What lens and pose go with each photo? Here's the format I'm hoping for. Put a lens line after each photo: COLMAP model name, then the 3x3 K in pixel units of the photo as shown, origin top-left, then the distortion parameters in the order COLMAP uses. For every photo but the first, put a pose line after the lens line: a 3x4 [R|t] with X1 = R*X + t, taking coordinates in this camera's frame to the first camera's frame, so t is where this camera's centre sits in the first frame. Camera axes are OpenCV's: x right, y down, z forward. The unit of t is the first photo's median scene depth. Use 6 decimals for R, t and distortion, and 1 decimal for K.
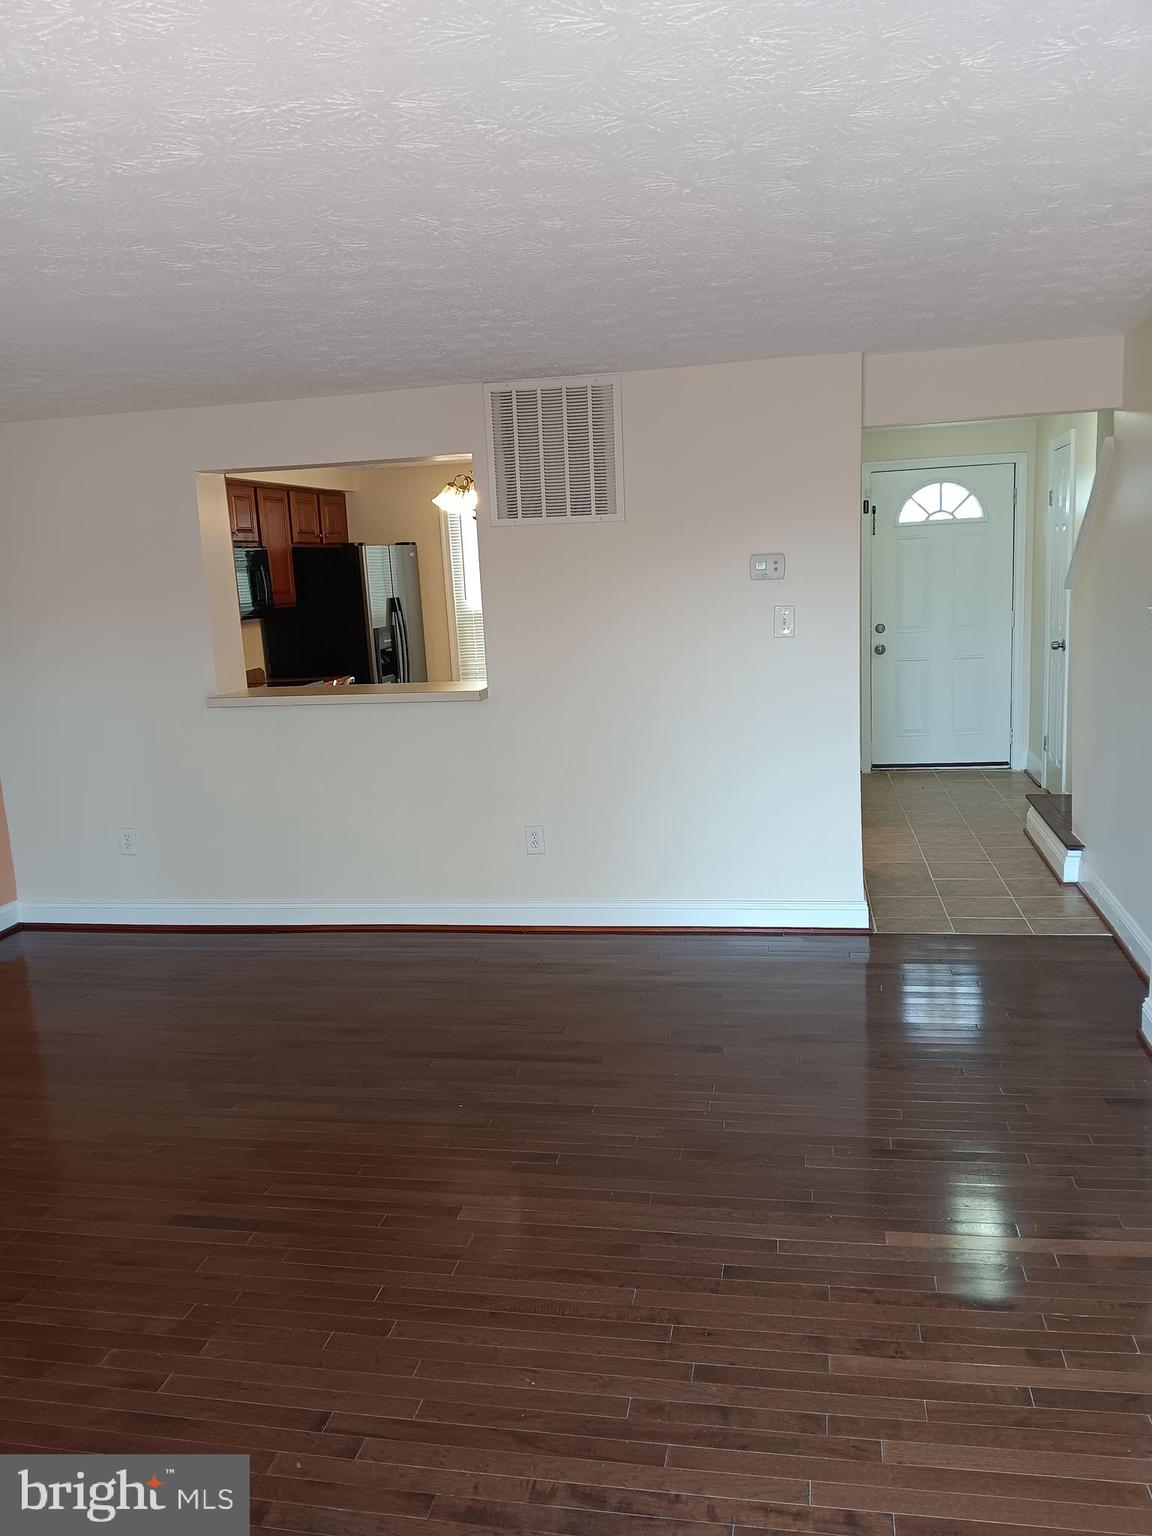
lens RADIAL K [[1198.5, 0, 578.3], [0, 1198.5, 765.9], [0, 0, 1]] dist [0.033379, -0.054688]
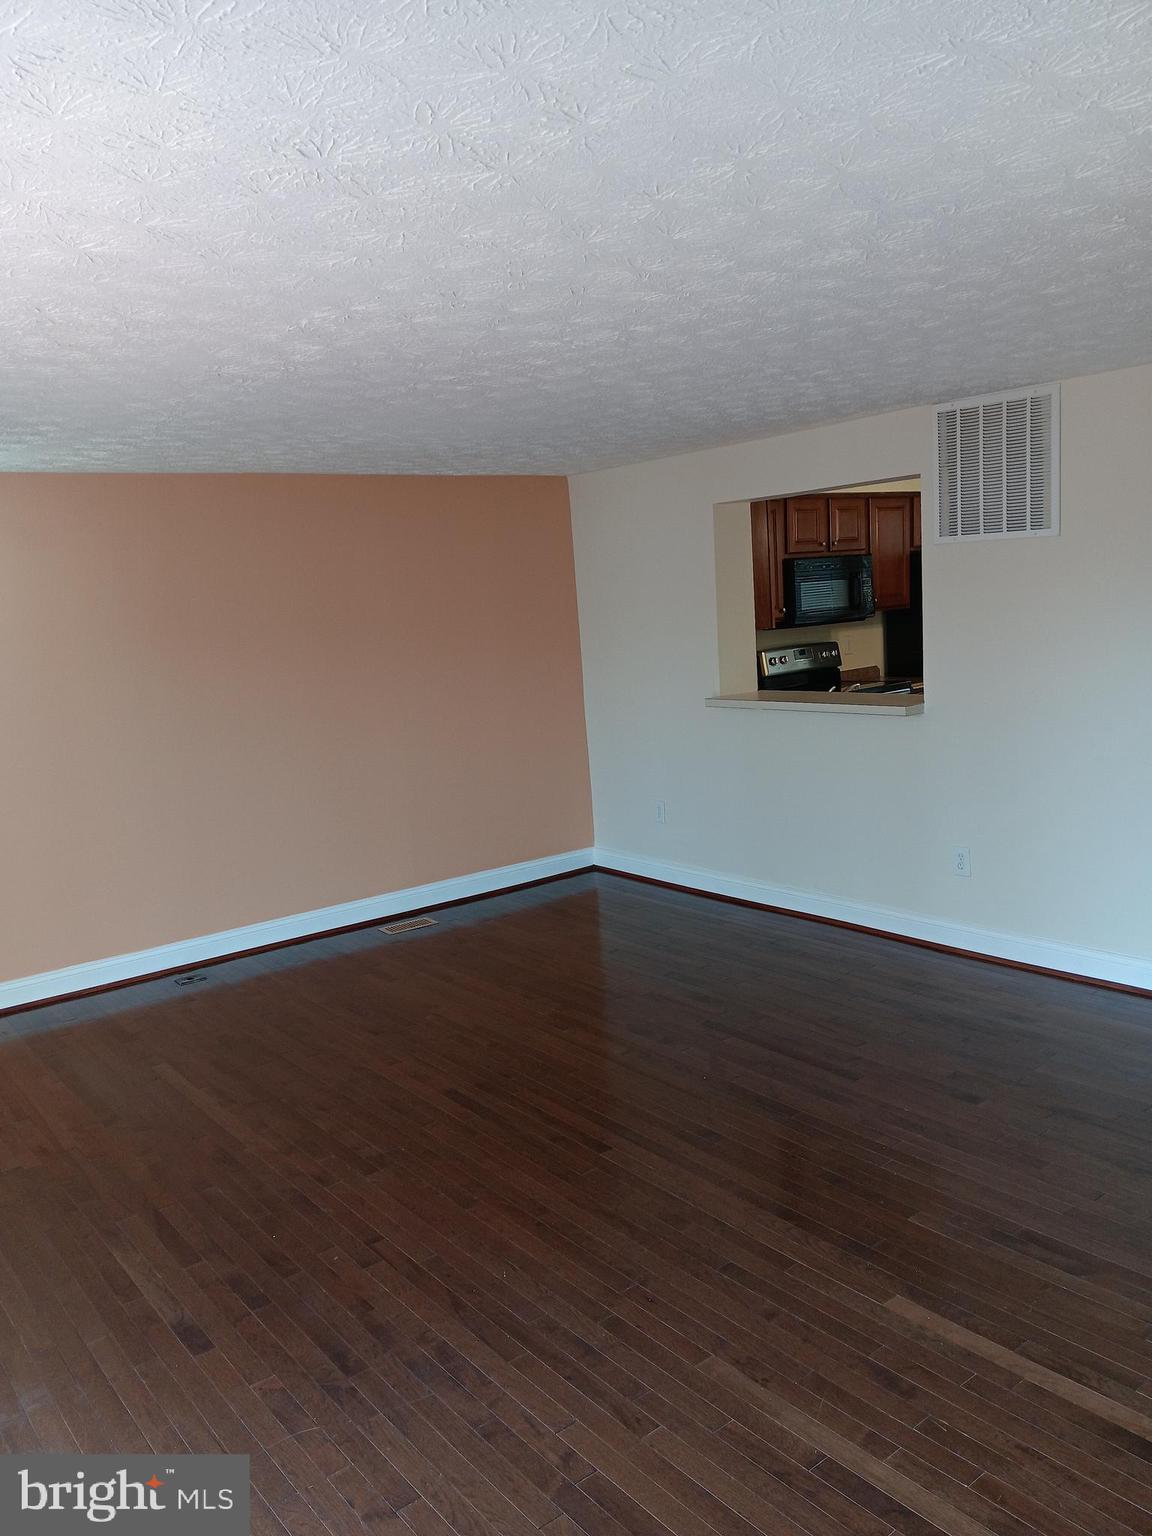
lens RADIAL K [[1198.5, 0, 549.9], [0, 1198.5, 721.1], [0, 0, 1]] dist [0.033379, -0.054688]
pose [[0.753316, 0.077168, -0.653115, 0.368596], [-0.092458, 0.995656, 0.010997, -0.033697], [0.651127, 0.052102, 0.757178, 0.033858]]
